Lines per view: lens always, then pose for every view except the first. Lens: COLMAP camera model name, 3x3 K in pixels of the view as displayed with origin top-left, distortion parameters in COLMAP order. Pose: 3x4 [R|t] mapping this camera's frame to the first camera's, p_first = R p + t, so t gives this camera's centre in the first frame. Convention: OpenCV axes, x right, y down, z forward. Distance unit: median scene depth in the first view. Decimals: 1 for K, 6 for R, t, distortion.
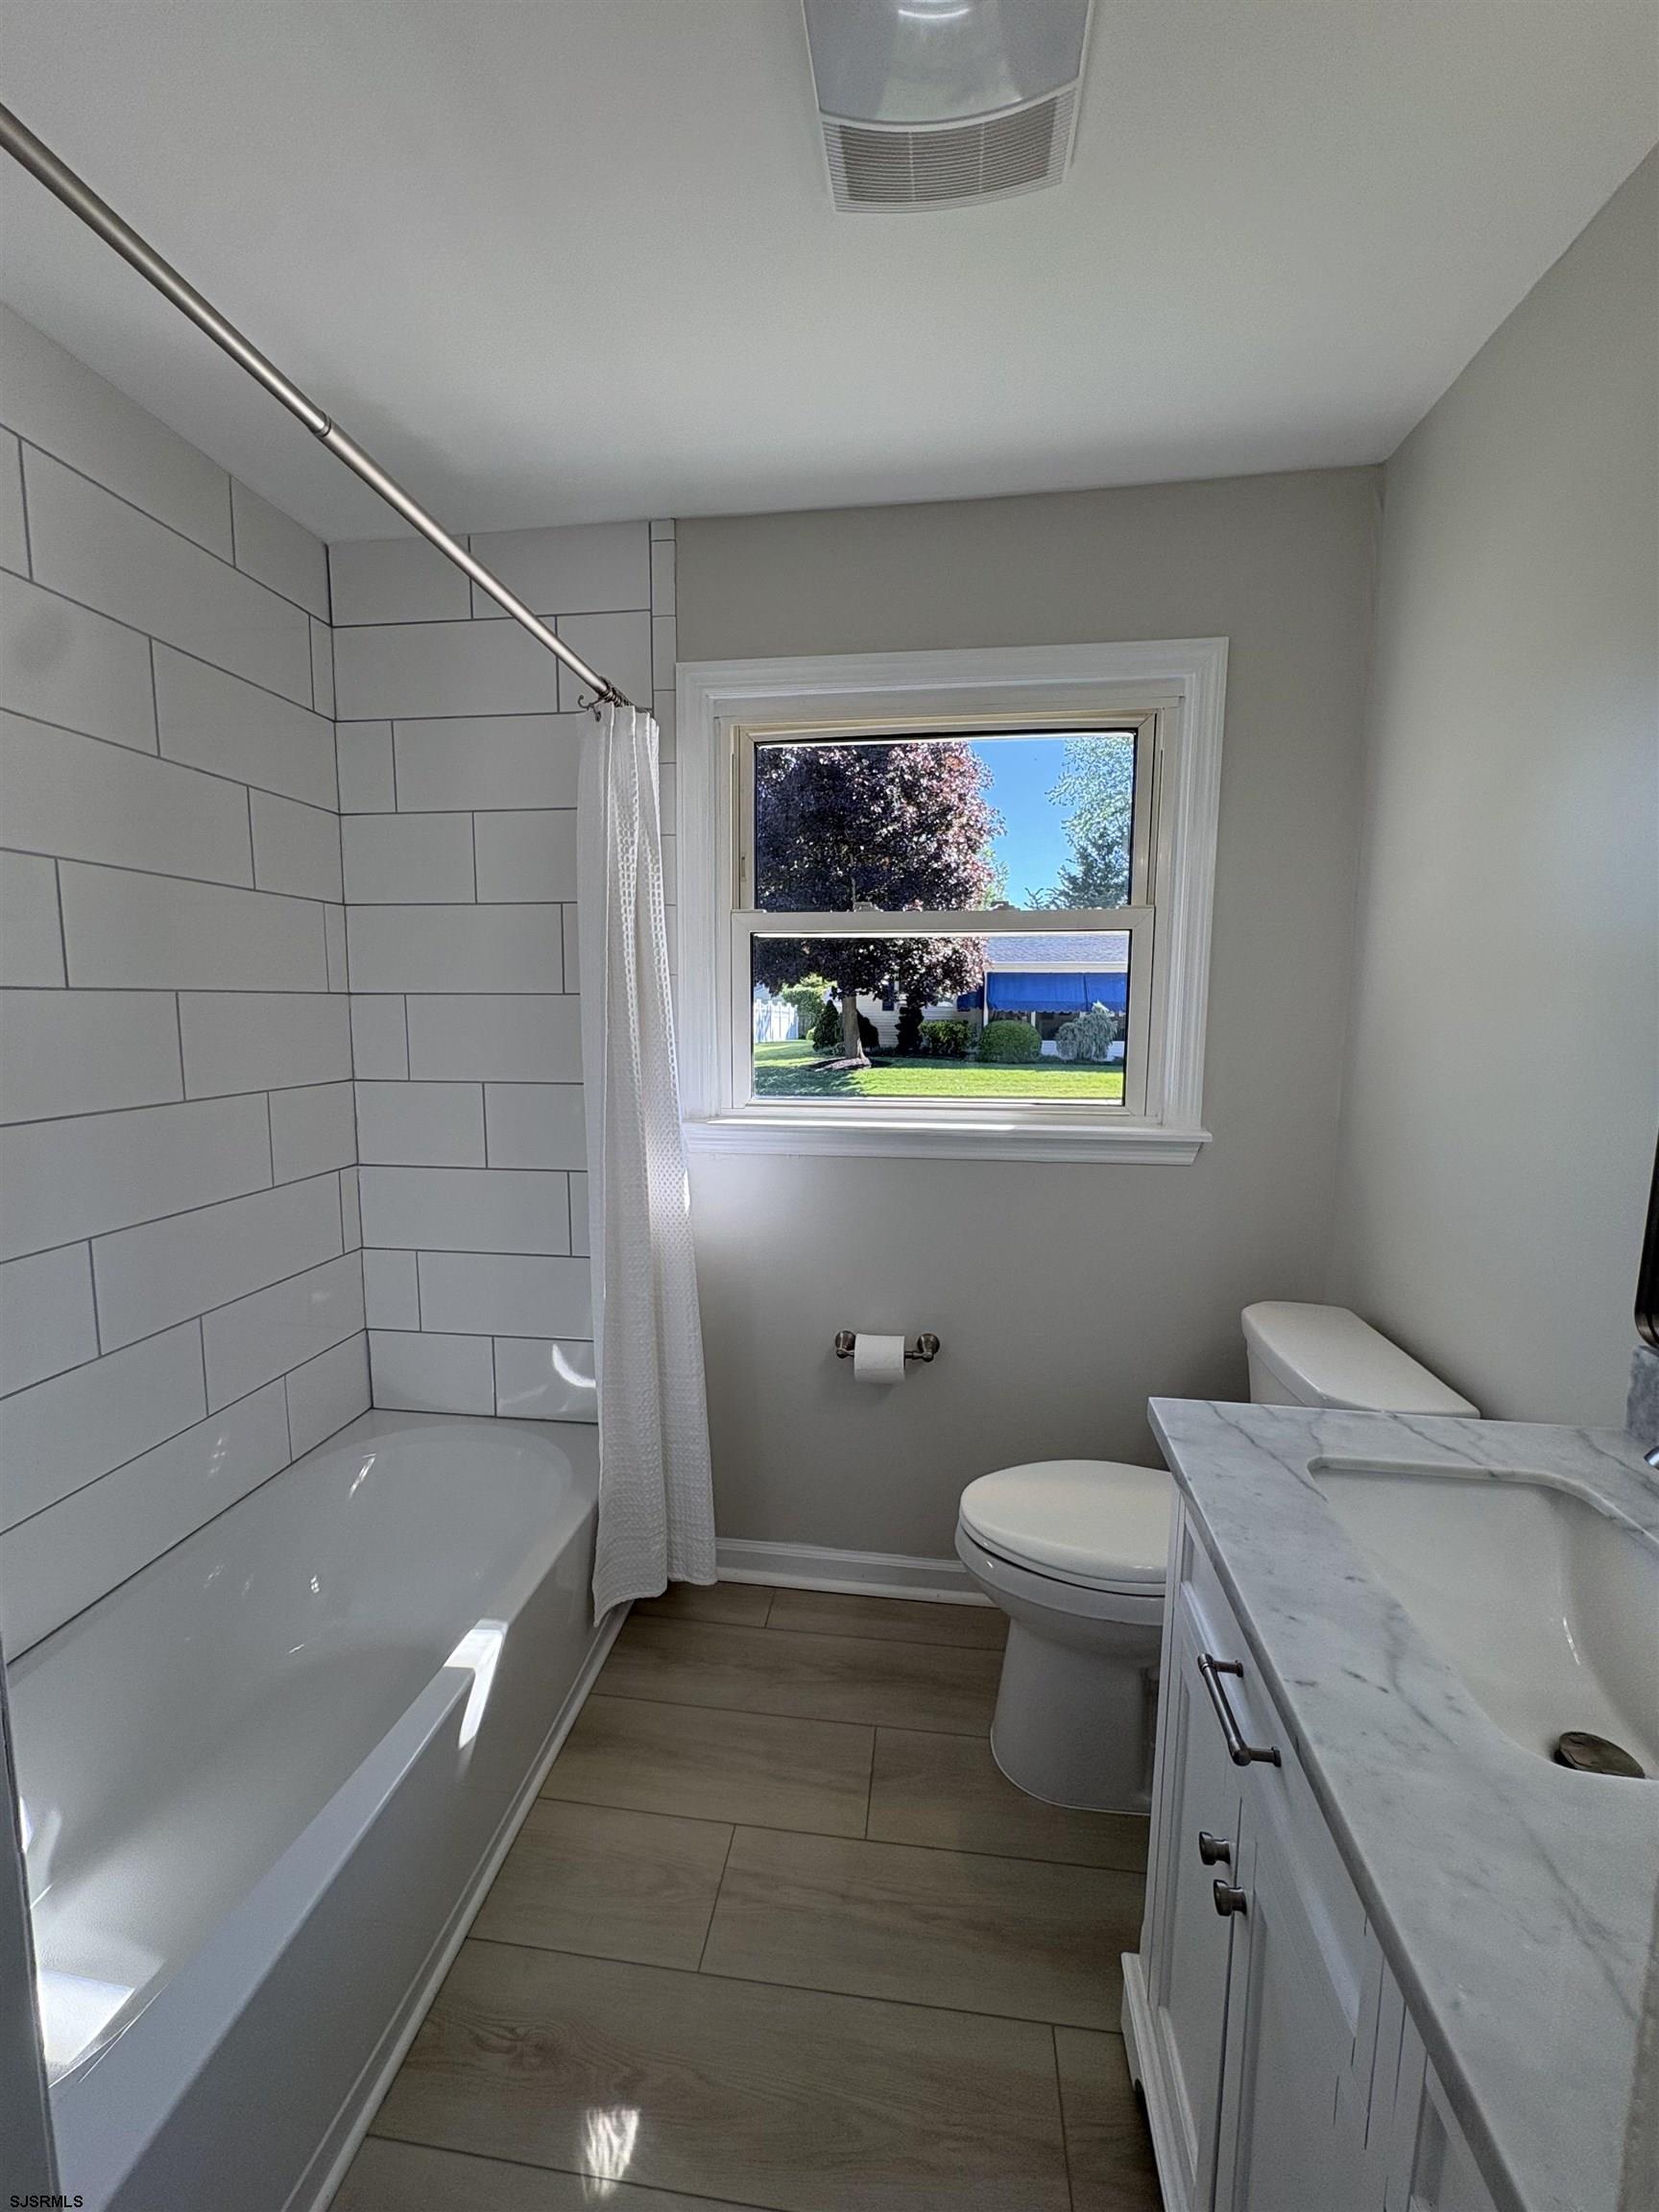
lens RADIAL K [[873.5, 0, 829.5], [0, 873.5, 1106.0], [0, 0, 1]] dist [-0.000769, 0.000092]
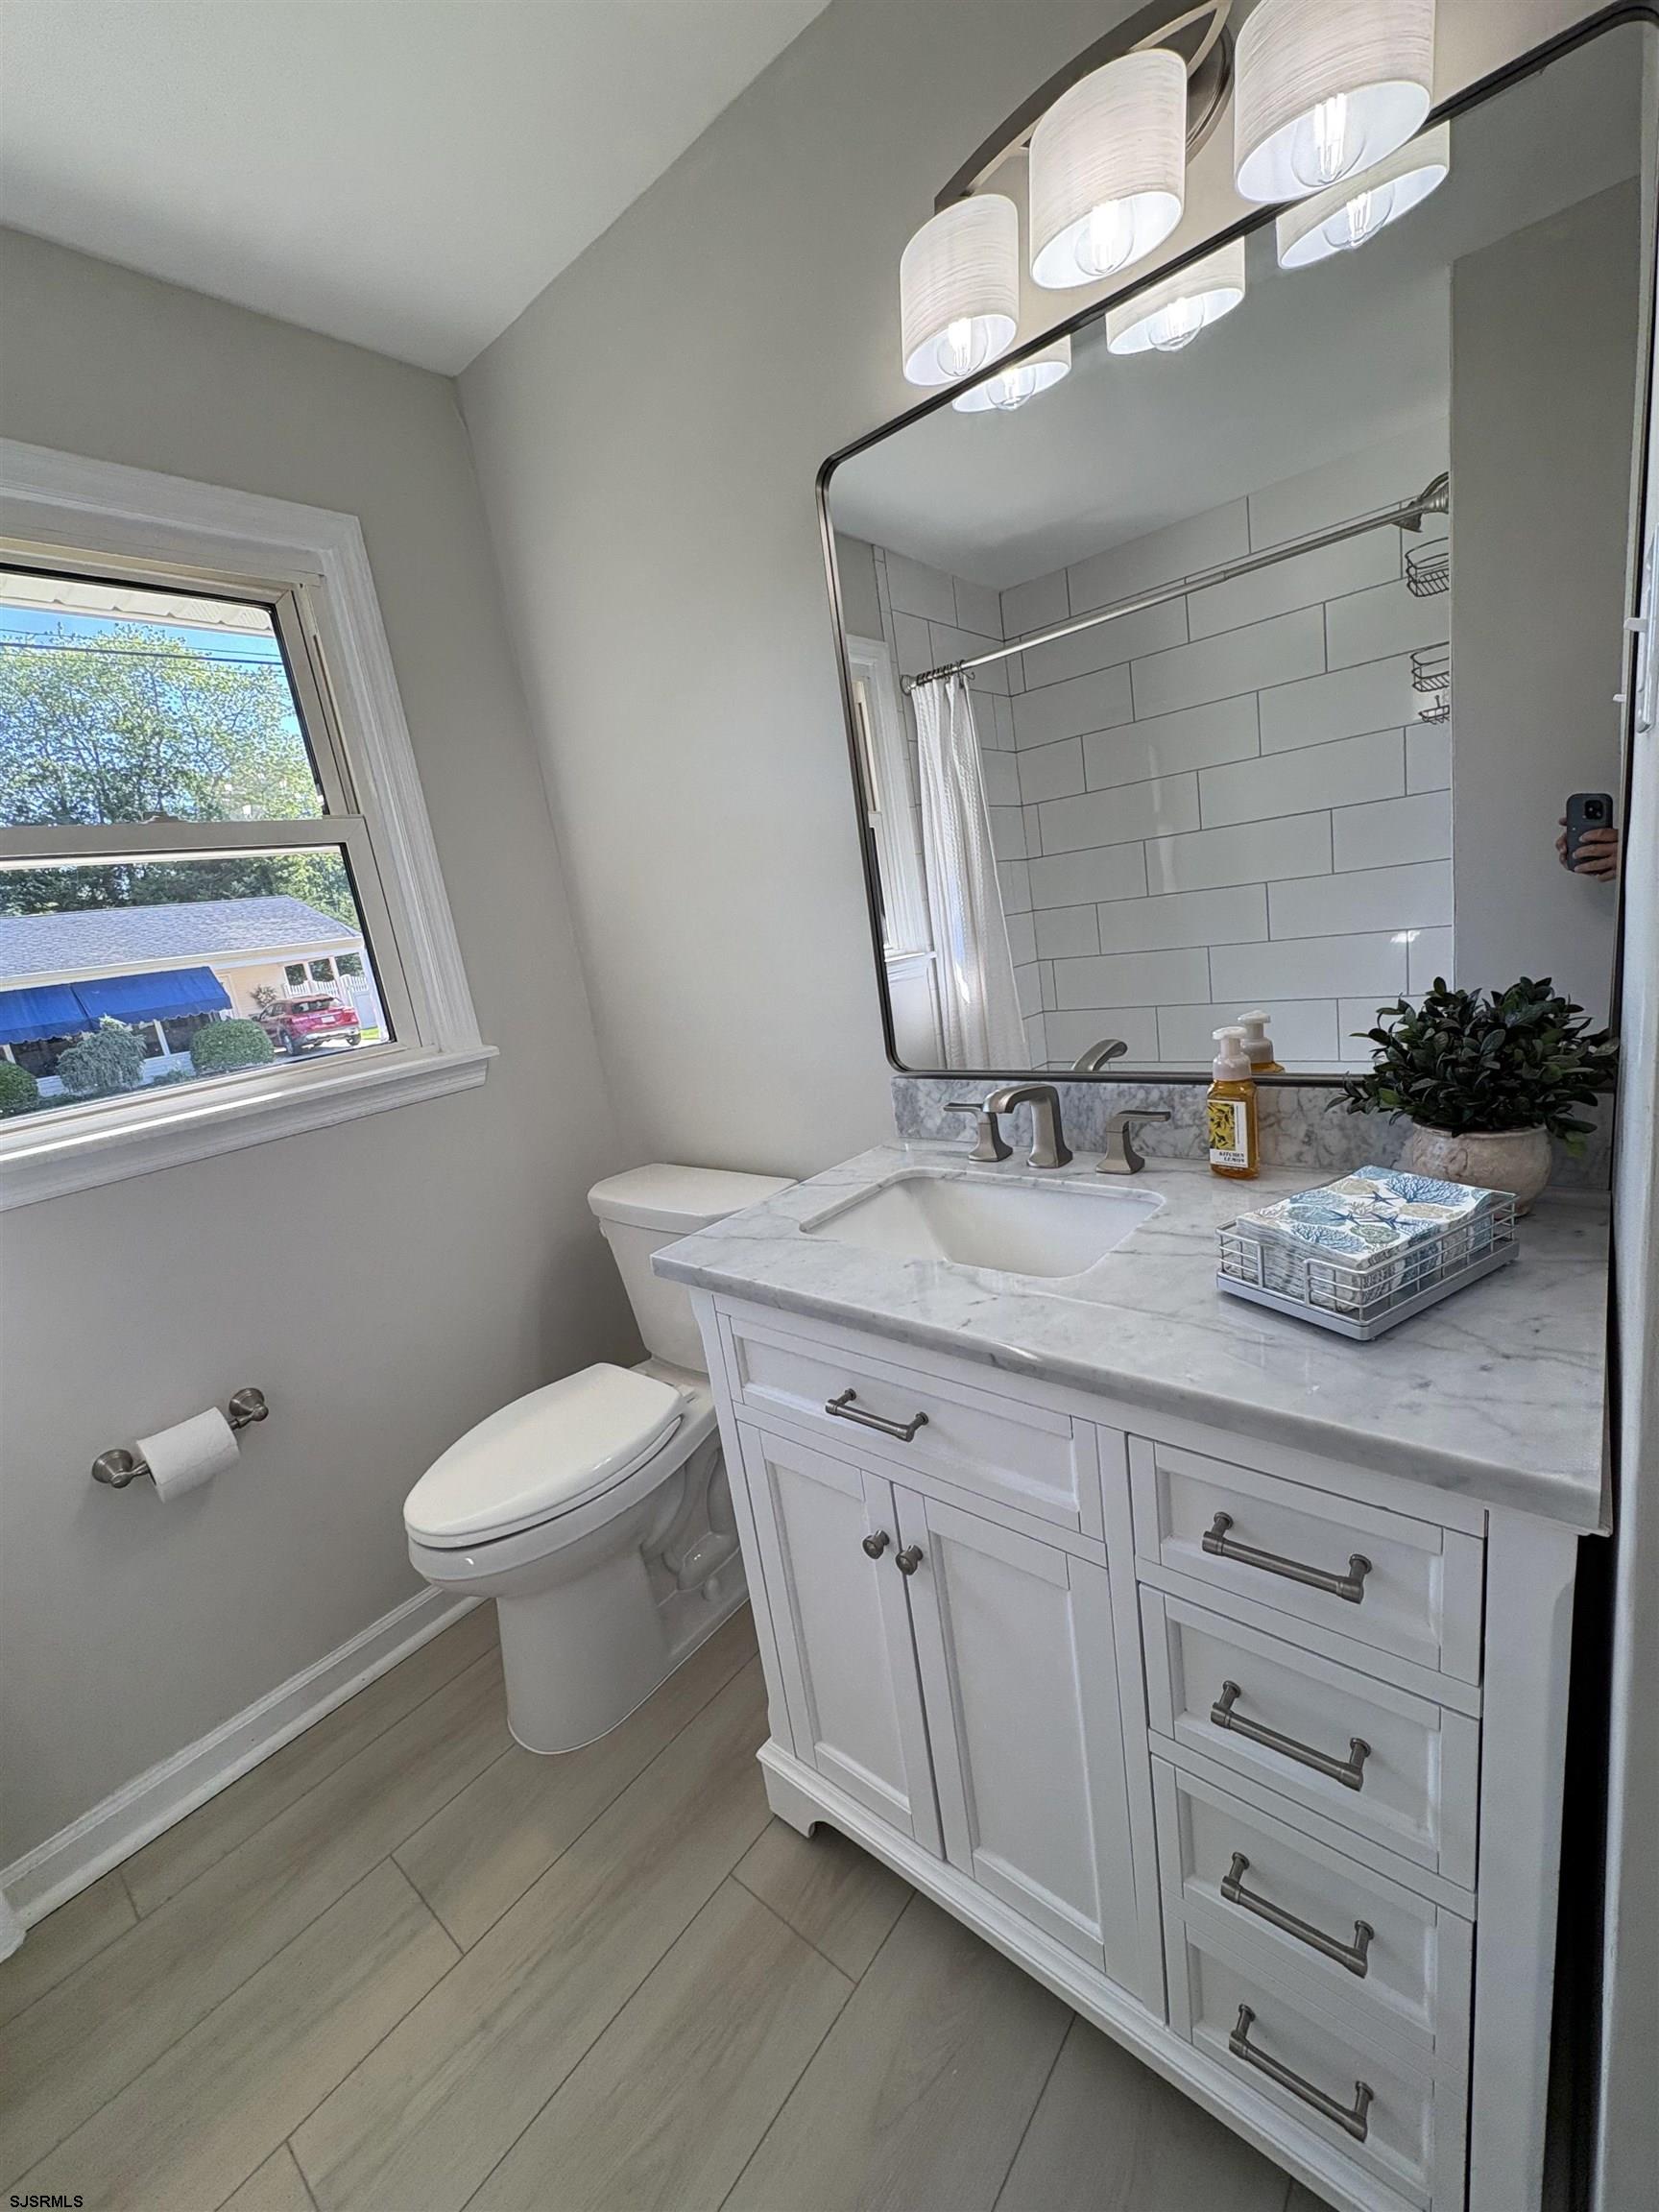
lens RADIAL K [[873.5, 0, 829.5], [0, 873.5, 1106.0], [0, 0, 1]] dist [-0.000769, 0.000092]
pose [[0.529920, -0.264205, 0.805842, -0.200193], [0.245838, 0.957288, 0.152196, 0.043485], [-0.811634, 0.117455, 0.572237, 0.153404]]
